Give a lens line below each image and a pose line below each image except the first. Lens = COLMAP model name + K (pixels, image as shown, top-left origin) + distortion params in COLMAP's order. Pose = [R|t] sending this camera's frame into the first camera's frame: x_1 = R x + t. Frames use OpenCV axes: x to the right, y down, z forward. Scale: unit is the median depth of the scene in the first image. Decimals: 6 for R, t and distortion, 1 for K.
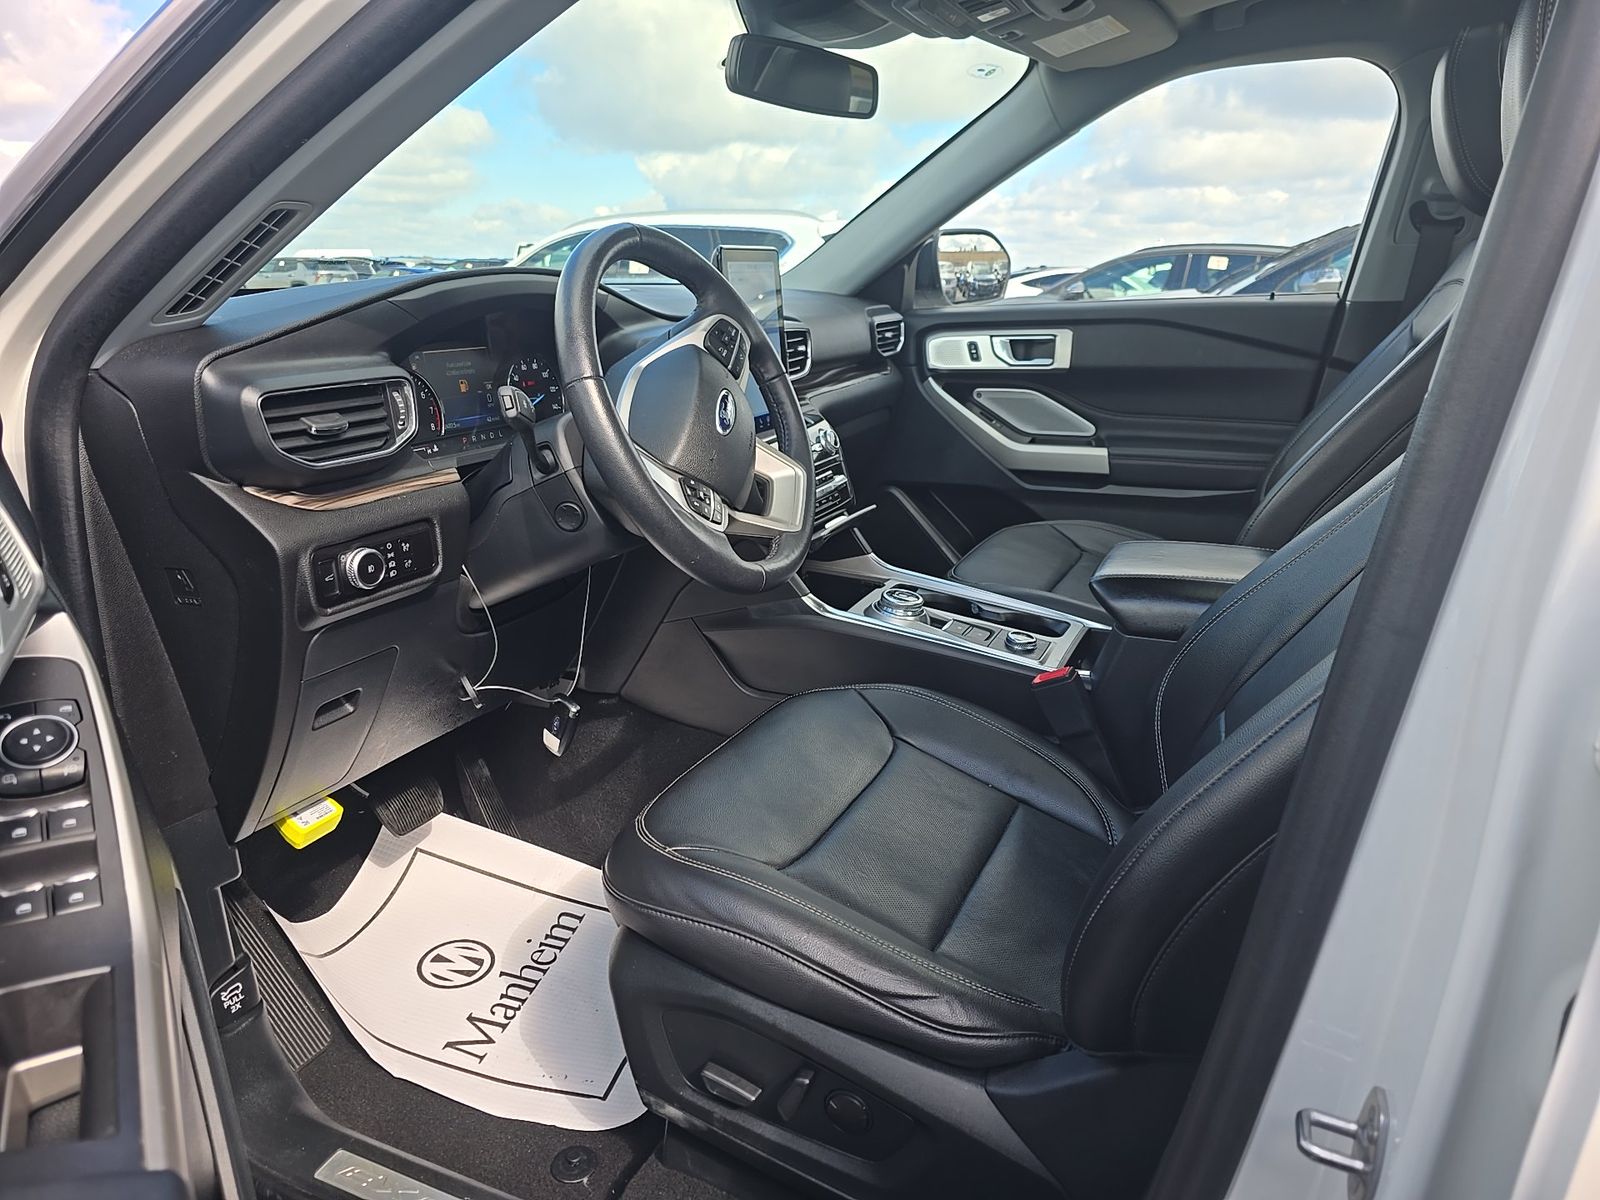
lens RADIAL K [[1087.4, 0, 800.0], [0, 1087.4, 600.0], [0, 0, 1]] dist [0.082560, -0.094565]
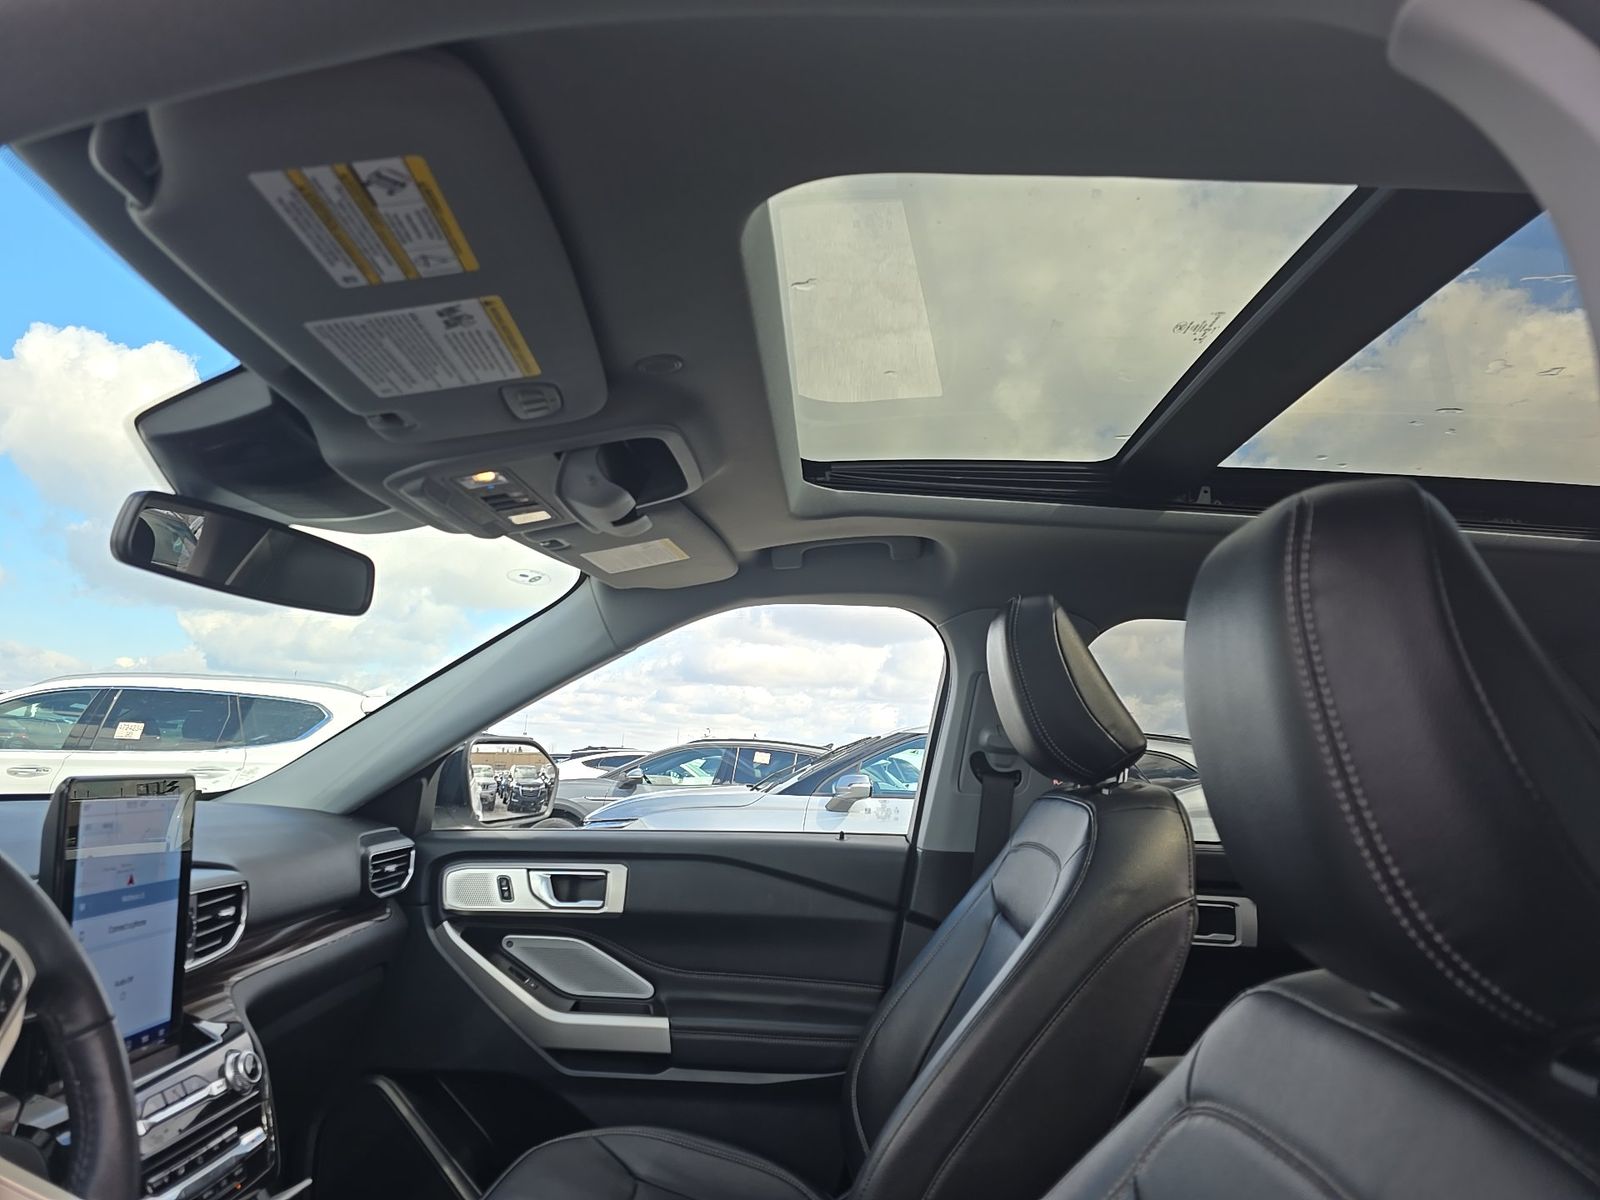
lens RADIAL K [[1053.9, 0, 829.7], [0, 1053.9, 580.4], [0, 0, 1]] dist [0.005918, -0.006670]
pose [[0.913680, 0.113969, 0.390127, 0.050386], [0.065968, 0.905566, -0.419044, -0.094312], [-0.401044, 0.408608, 0.819880, 0.187235]]
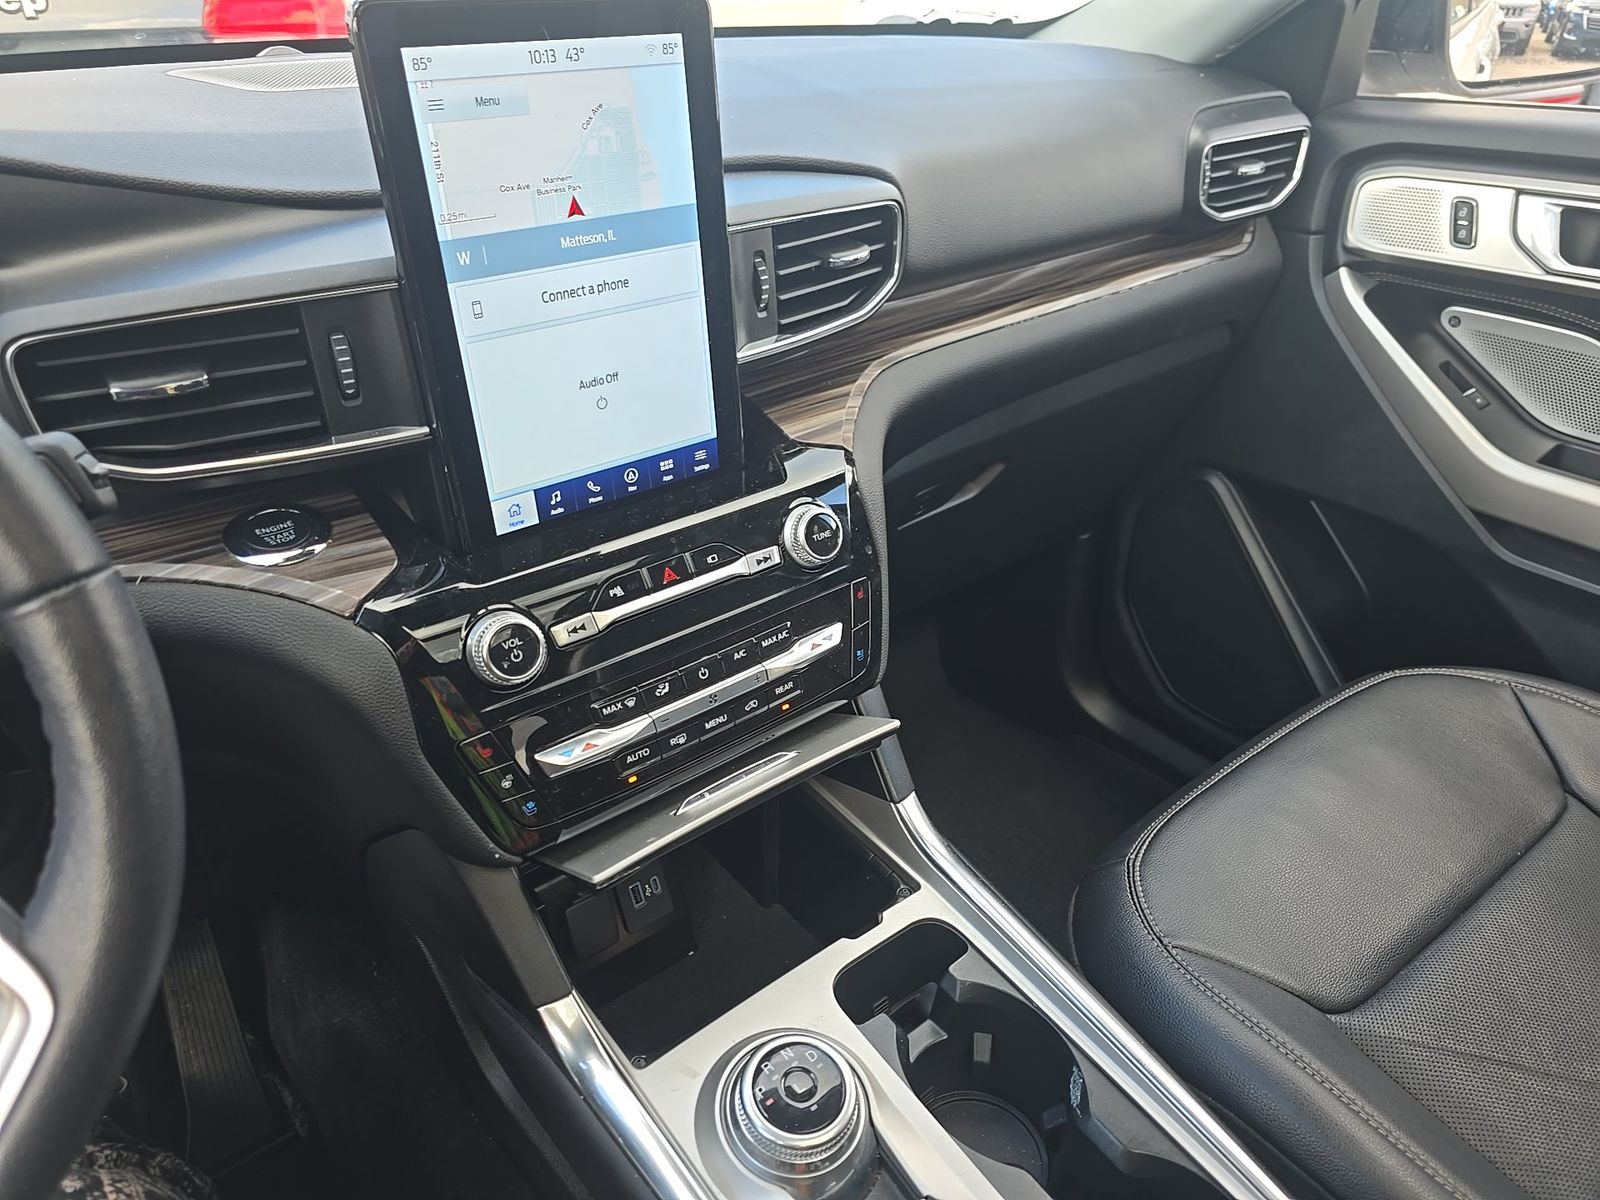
lens RADIAL K [[1053.9, 0, 829.7], [0, 1053.9, 580.4], [0, 0, 1]] dist [0.005918, -0.006670]
pose [[0.888273, 0.245362, -0.388290, 0.135054], [-0.138825, 0.949244, 0.282248, -0.179085], [0.437835, -0.196808, 0.877250, 0.509811]]
